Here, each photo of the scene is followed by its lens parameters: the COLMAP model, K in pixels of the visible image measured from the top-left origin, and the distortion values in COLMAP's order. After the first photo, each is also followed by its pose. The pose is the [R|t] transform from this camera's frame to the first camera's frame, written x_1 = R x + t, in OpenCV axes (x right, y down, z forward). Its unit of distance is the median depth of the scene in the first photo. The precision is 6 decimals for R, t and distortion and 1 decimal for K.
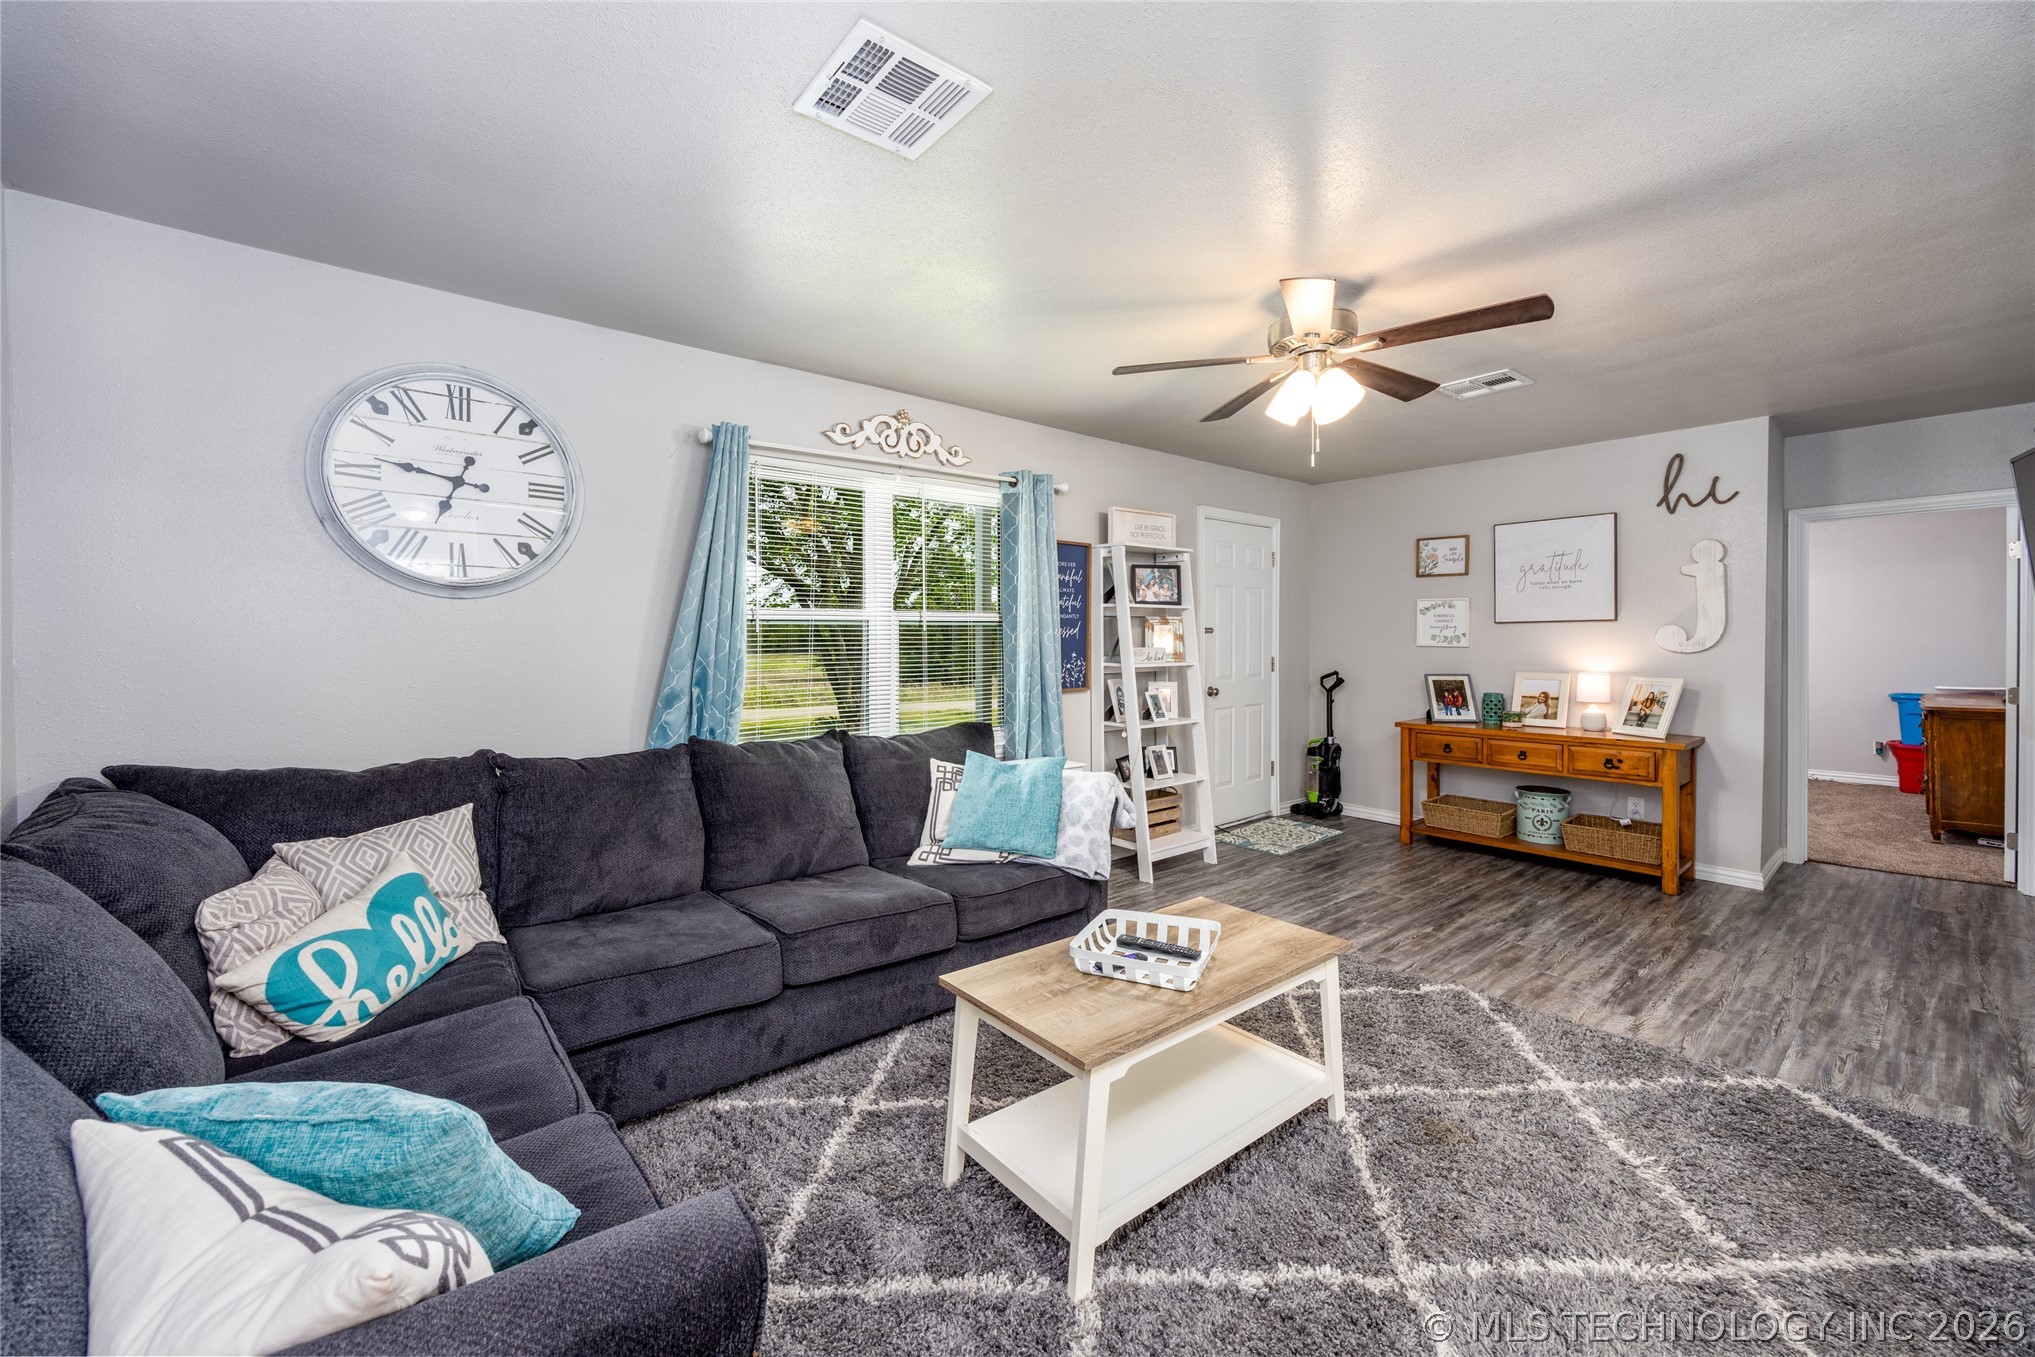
lens RADIAL K [[793.2, 0, 966.0], [0, 793.2, 672.9], [0, 0, 1]] dist [-0.017417, -0.000055]
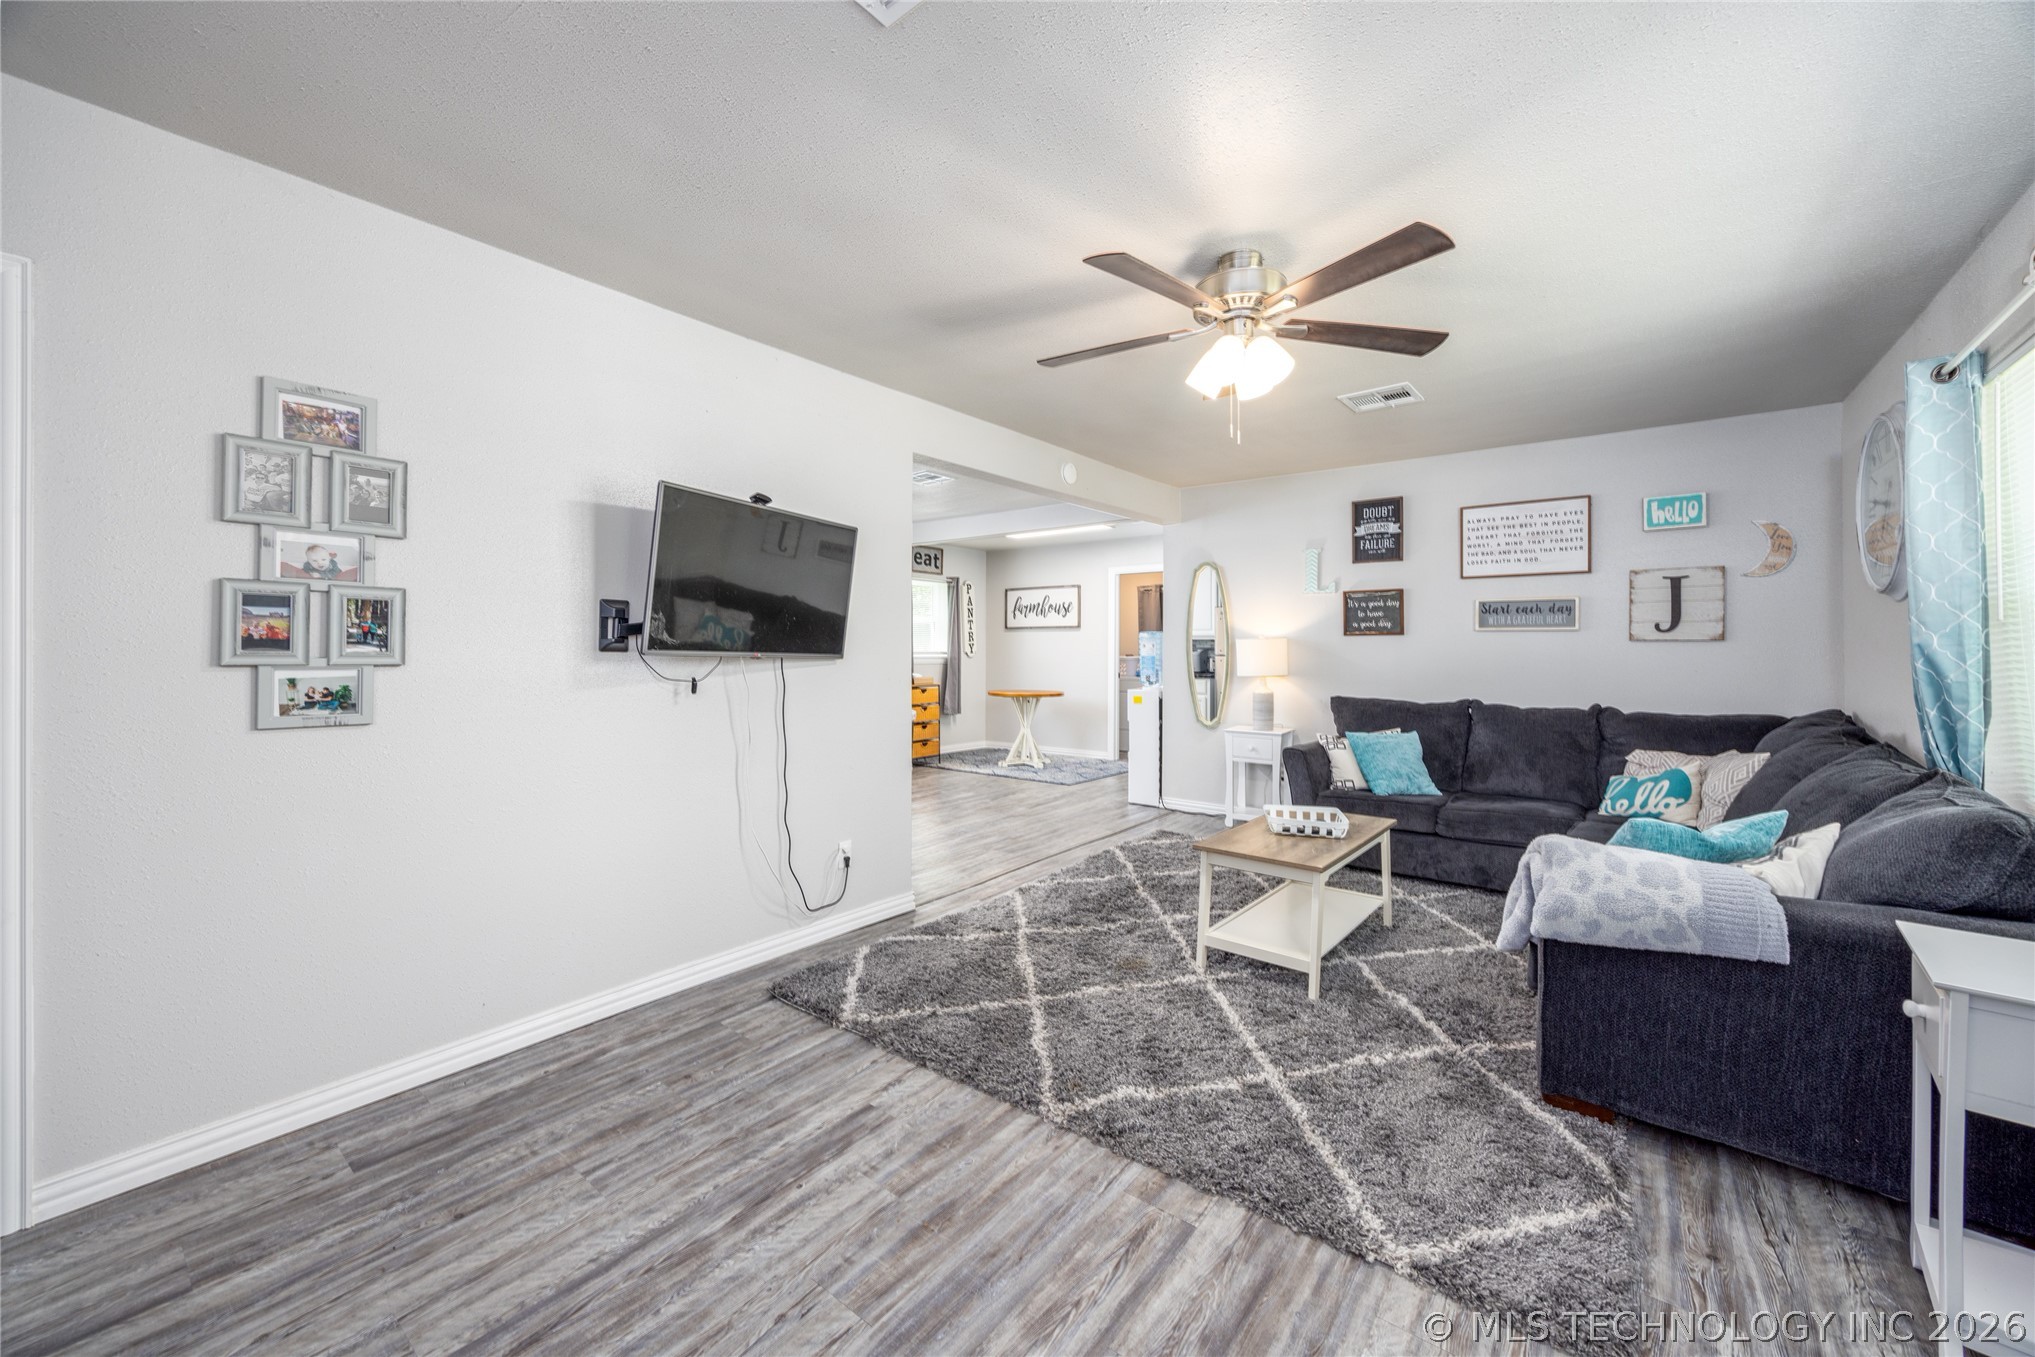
lens RADIAL K [[786.1, 0, 994.8], [0, 786.1, 667.7], [0, 0, 1]] dist [-0.002448, 0.000069]
pose [[-0.974980, 0.006913, -0.222184, 0.776761], [-0.006623, 0.998169, 0.060122, -0.047491], [0.222193, 0.060090, -0.973149, 1.528515]]
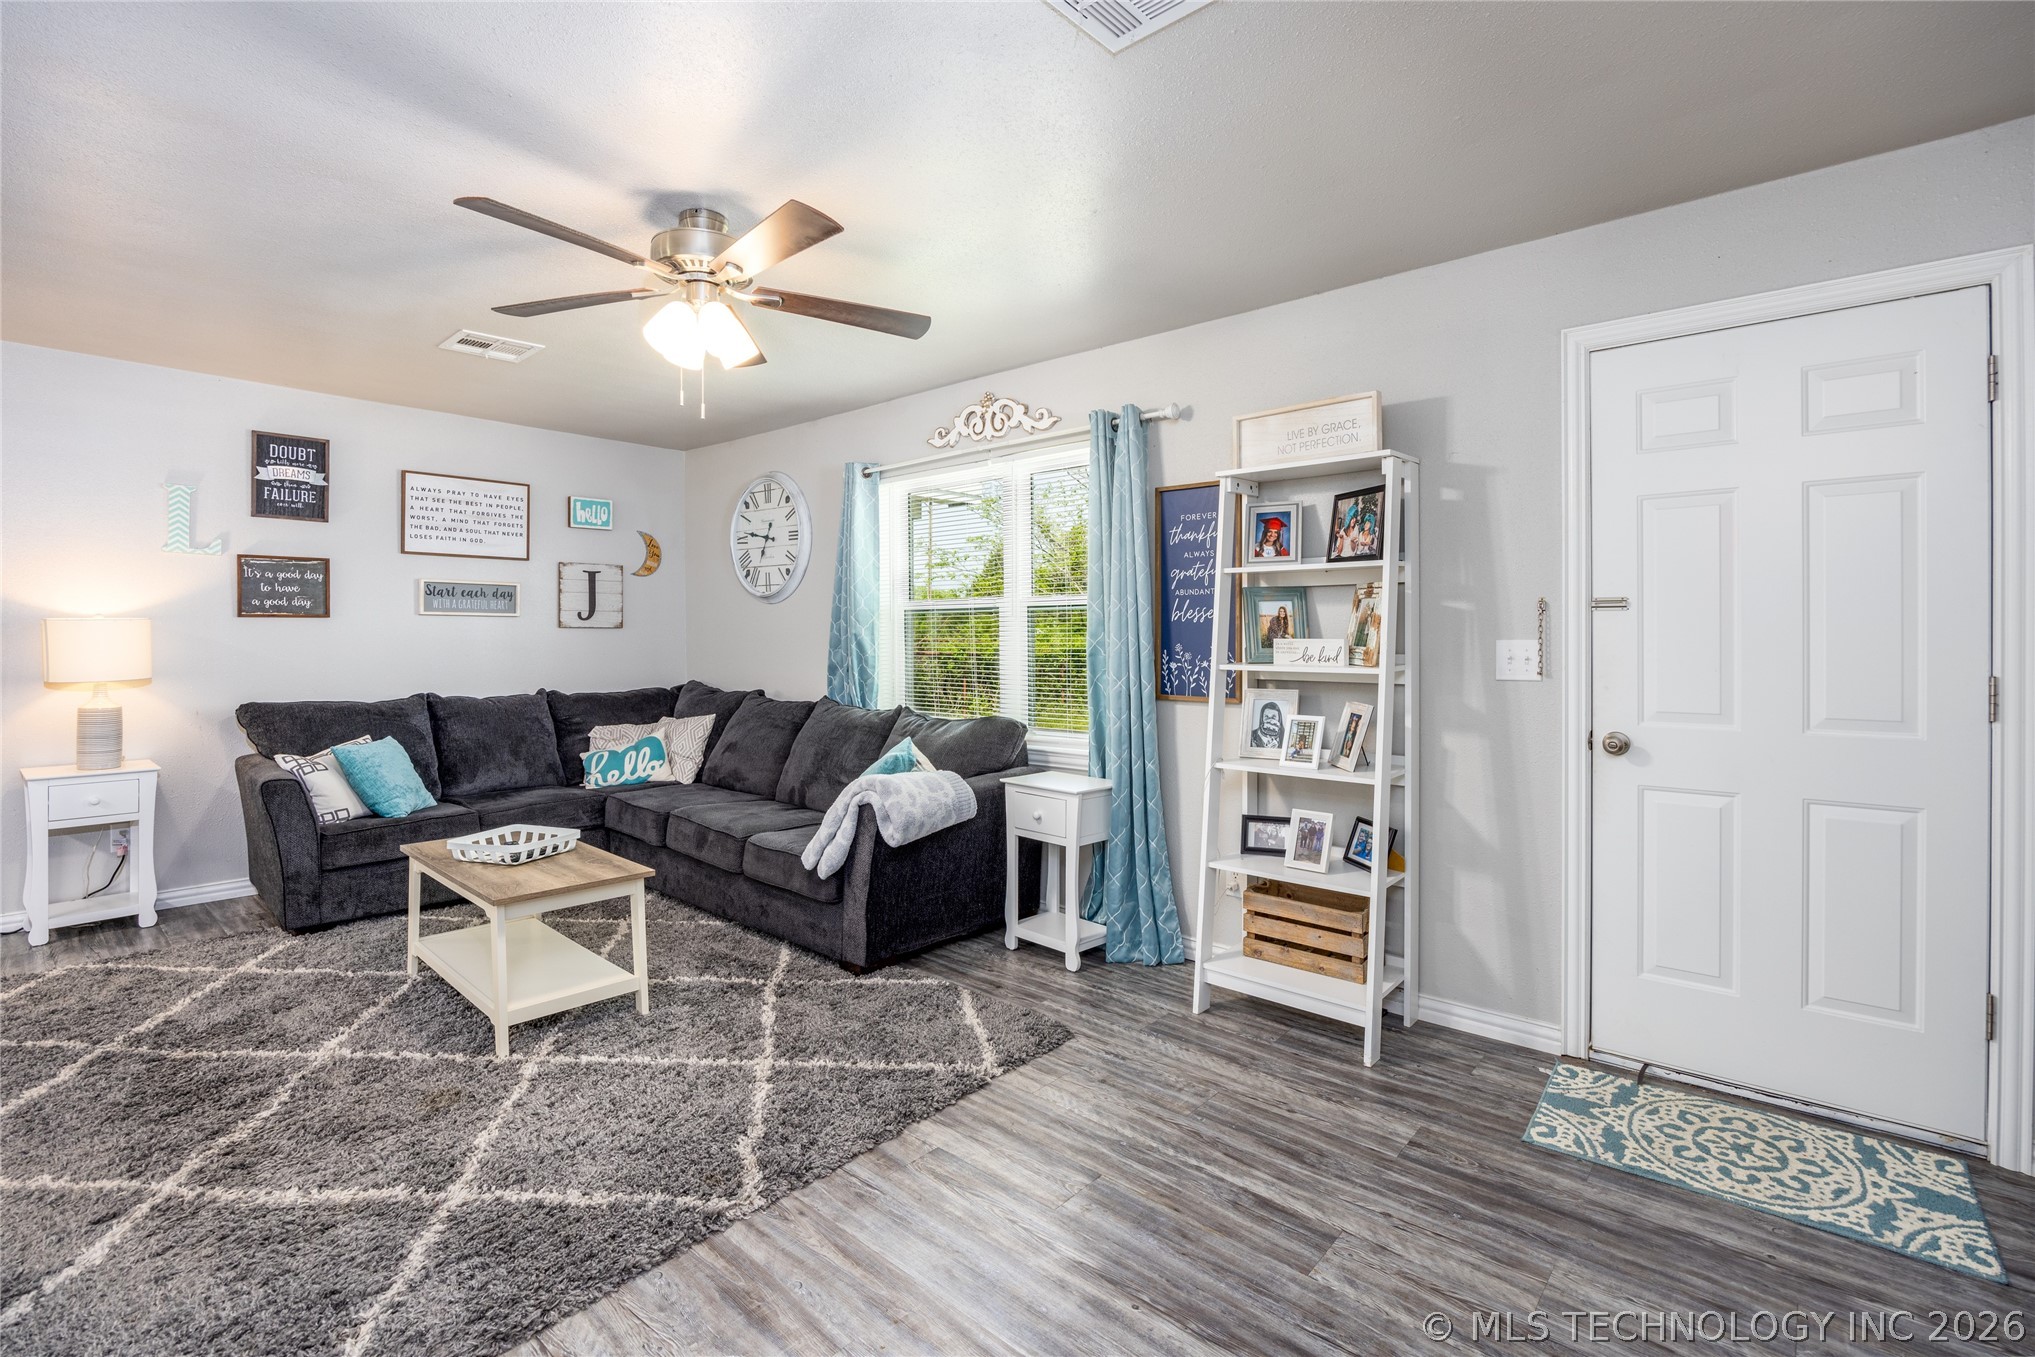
lens RADIAL K [[918.3, 0, 1017.5], [0, 918.3, 678.5], [0, 0, 1]] dist [-0.021154, -0.000073]
pose [[0.183009, 0.052831, -0.981691, 1.228373], [-0.040245, 0.998121, 0.046212, -0.037746], [0.982287, 0.031051, 0.184792, 0.970231]]
